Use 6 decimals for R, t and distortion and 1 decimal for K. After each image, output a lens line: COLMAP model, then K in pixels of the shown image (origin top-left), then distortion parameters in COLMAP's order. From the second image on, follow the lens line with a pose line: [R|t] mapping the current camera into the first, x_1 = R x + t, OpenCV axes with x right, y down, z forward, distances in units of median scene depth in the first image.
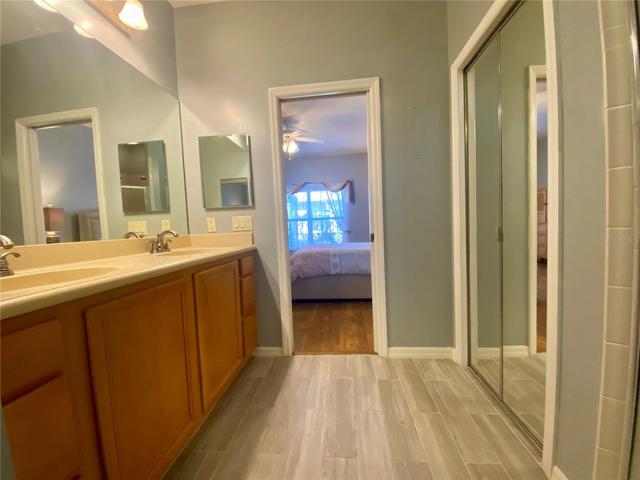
lens RADIAL K [[259.8, 0, 321.0], [0, 259.8, 238.5], [0, 0, 1]] dist [0.022908, -0.022588]
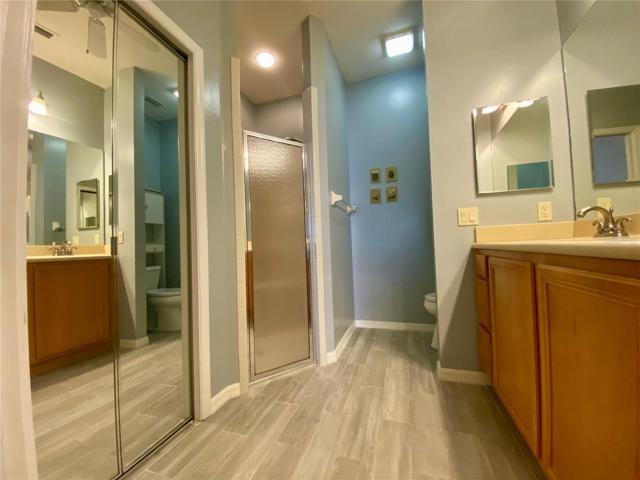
lens RADIAL K [[259.8, 0, 321.0], [0, 259.8, 238.5], [0, 0, 1]] dist [0.022908, -0.022588]
pose [[-0.973357, 0.086672, 0.212281, -0.081675], [0.091469, 0.995725, 0.012860, 0.009130], [-0.210259, 0.031935, -0.977124, 1.966429]]
